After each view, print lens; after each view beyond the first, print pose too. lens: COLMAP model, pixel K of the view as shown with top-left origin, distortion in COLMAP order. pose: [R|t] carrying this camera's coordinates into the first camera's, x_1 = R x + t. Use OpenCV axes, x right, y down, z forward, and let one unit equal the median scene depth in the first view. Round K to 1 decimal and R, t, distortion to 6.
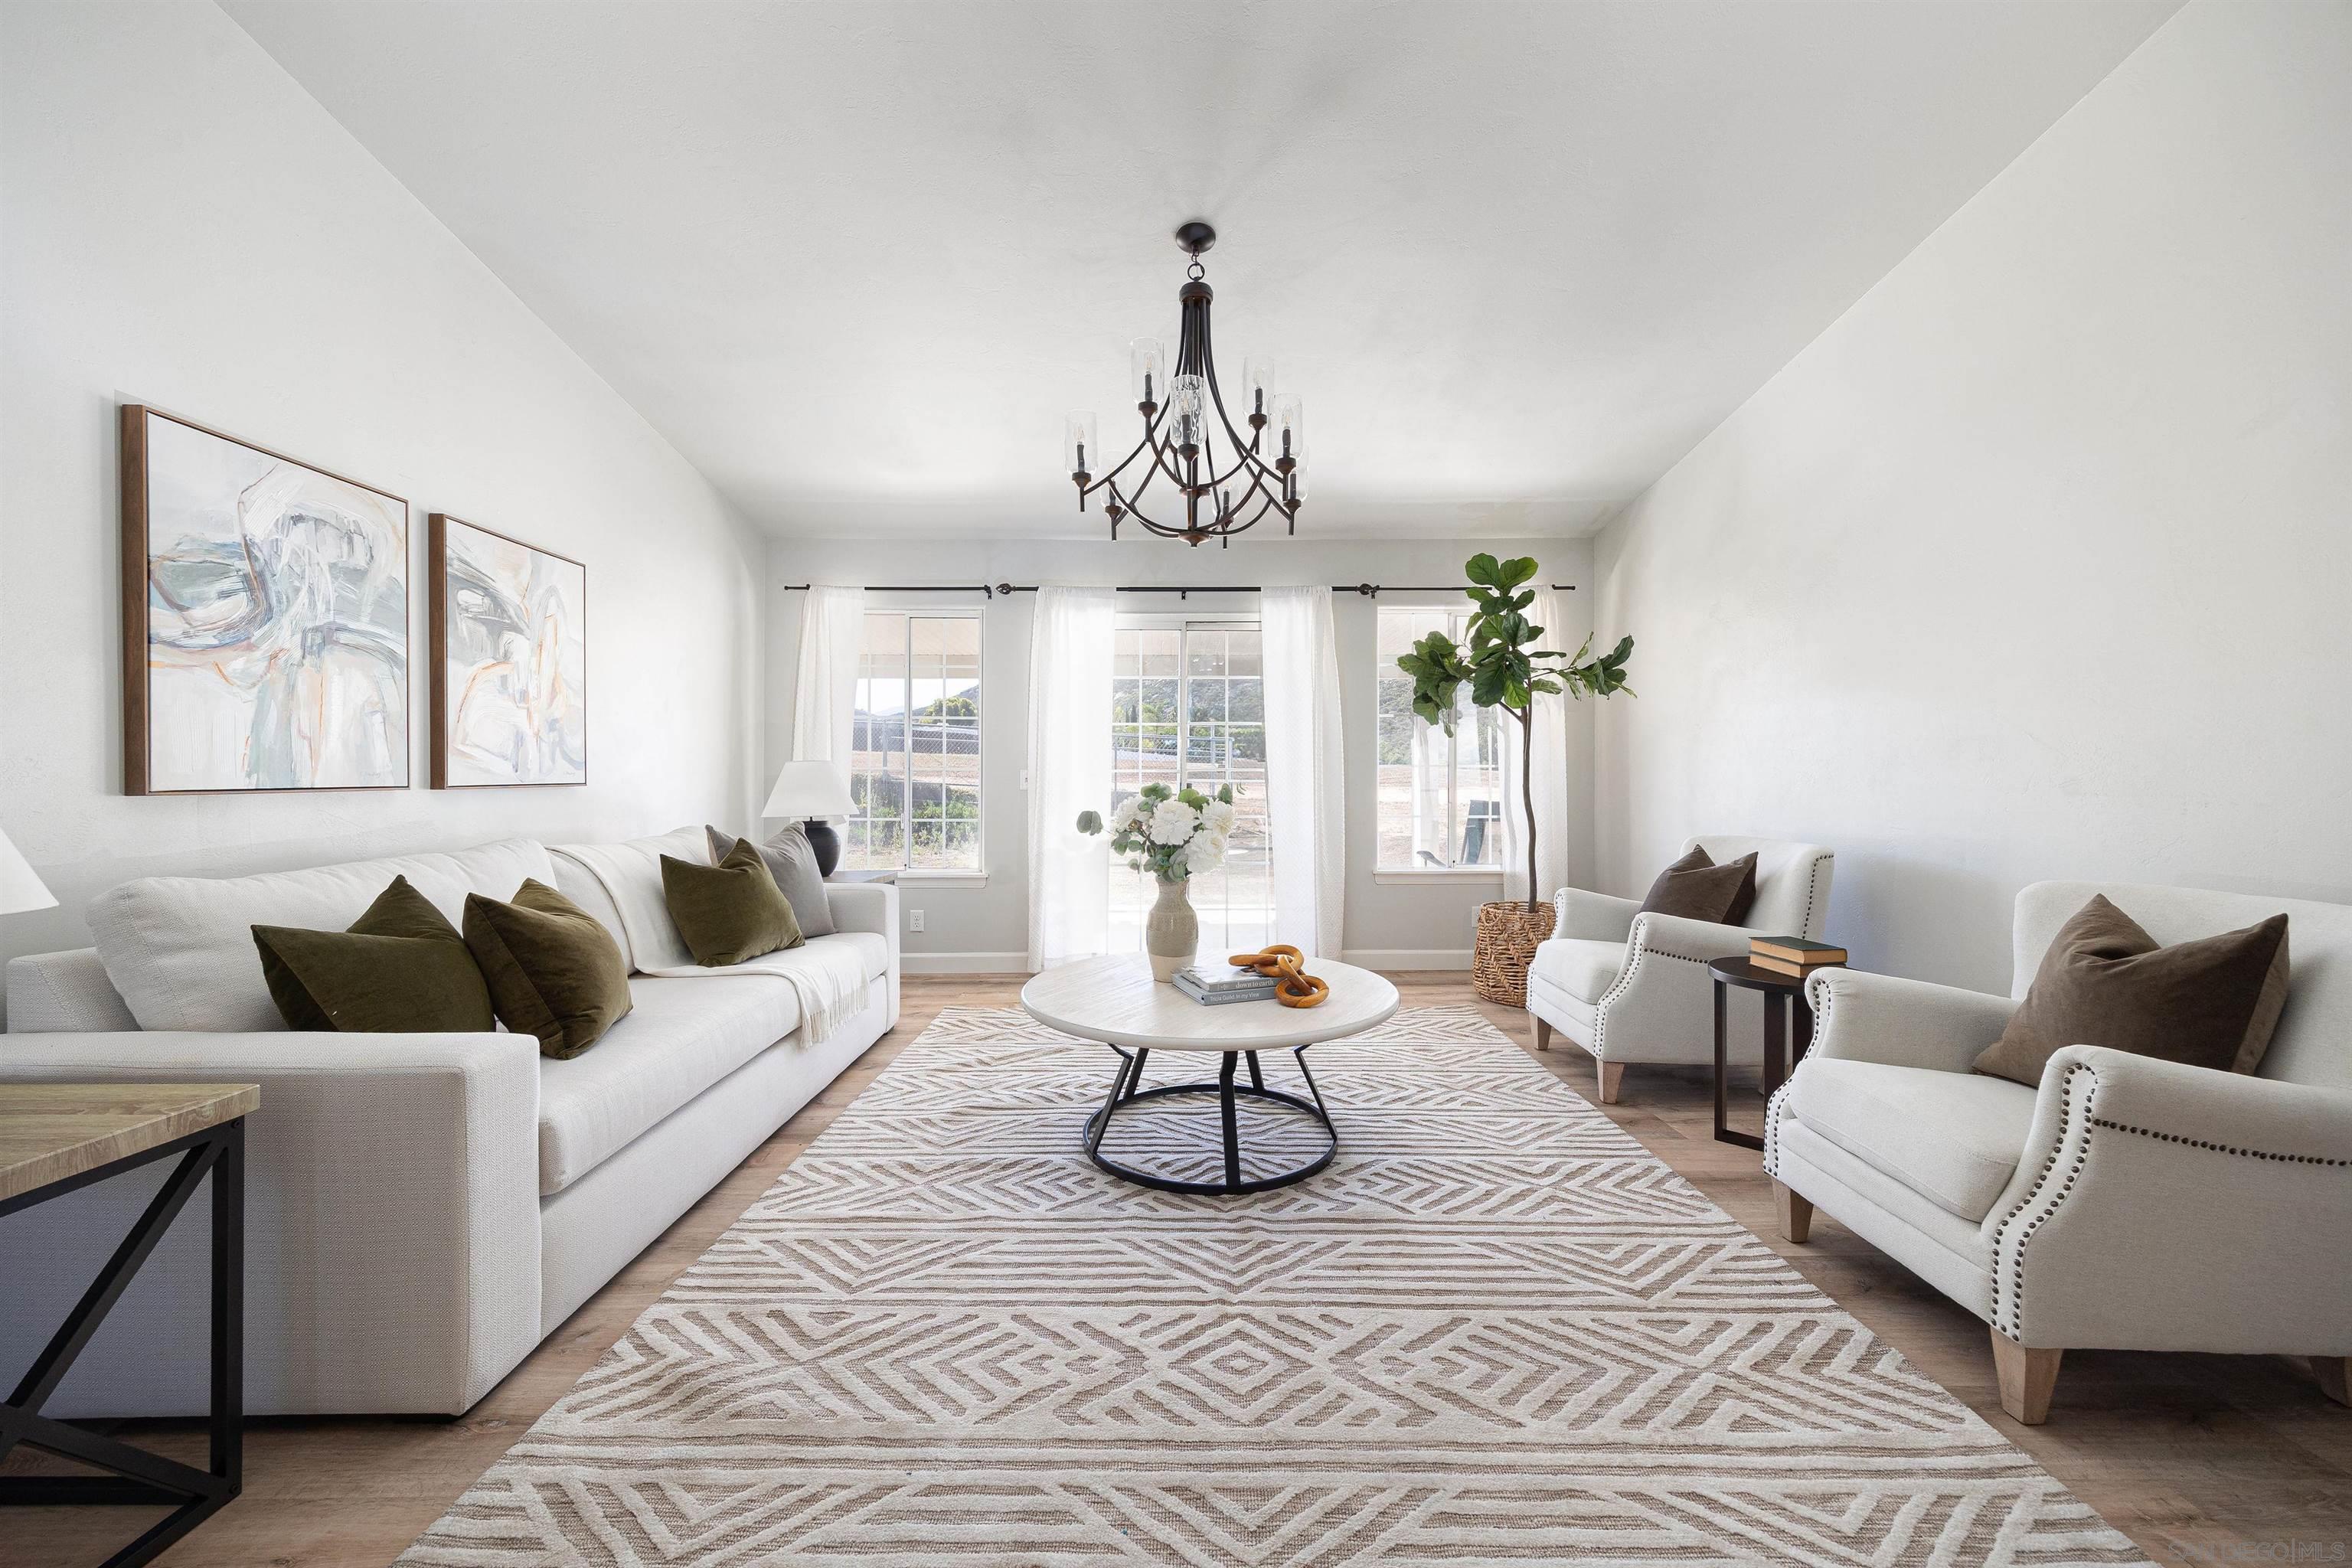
lens RADIAL K [[916.6, 0, 1170.1], [0, 916.6, 781.3], [0, 0, 1]] dist [0.000126, -0.000034]
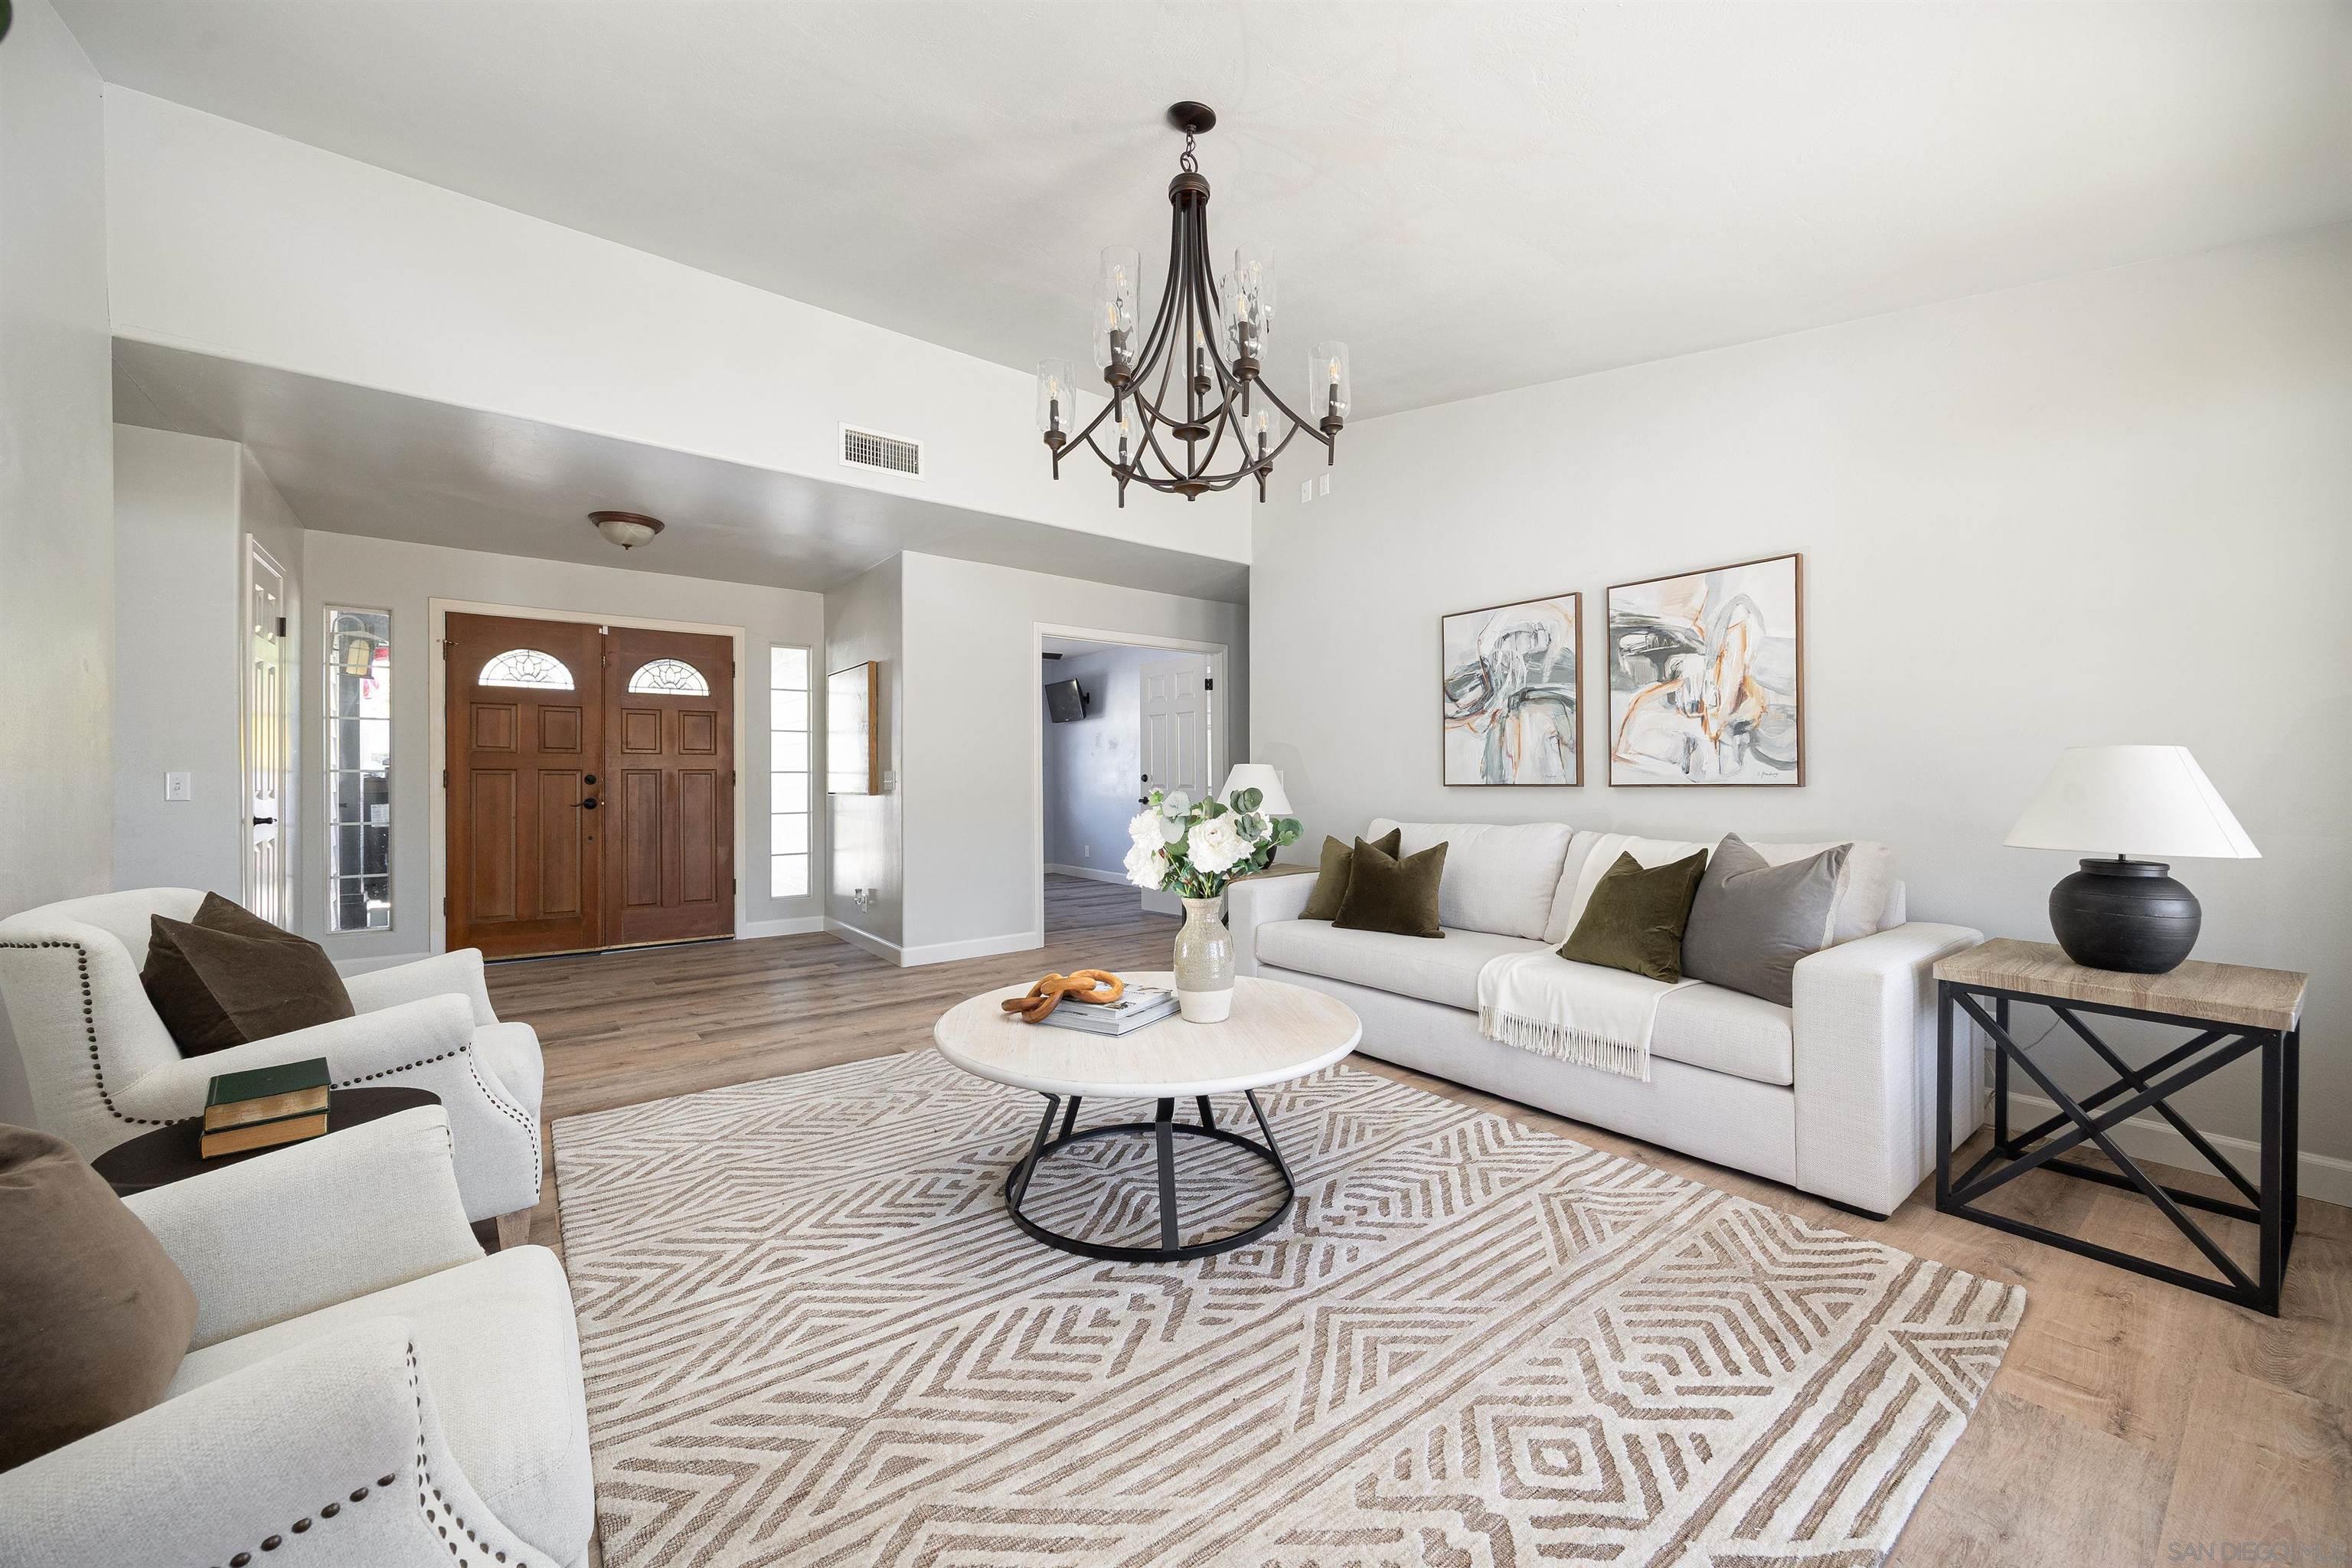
lens RADIAL K [[916.6, 0, 1186.5], [0, 916.6, 779.8], [0, 0, 1]] dist [0.000126, -0.000034]
pose [[-0.794070, 0.003912, -0.607814, 0.610950], [0.000479, 0.999983, 0.005811, -0.011349], [0.607826, 0.004323, -0.794058, 1.905546]]
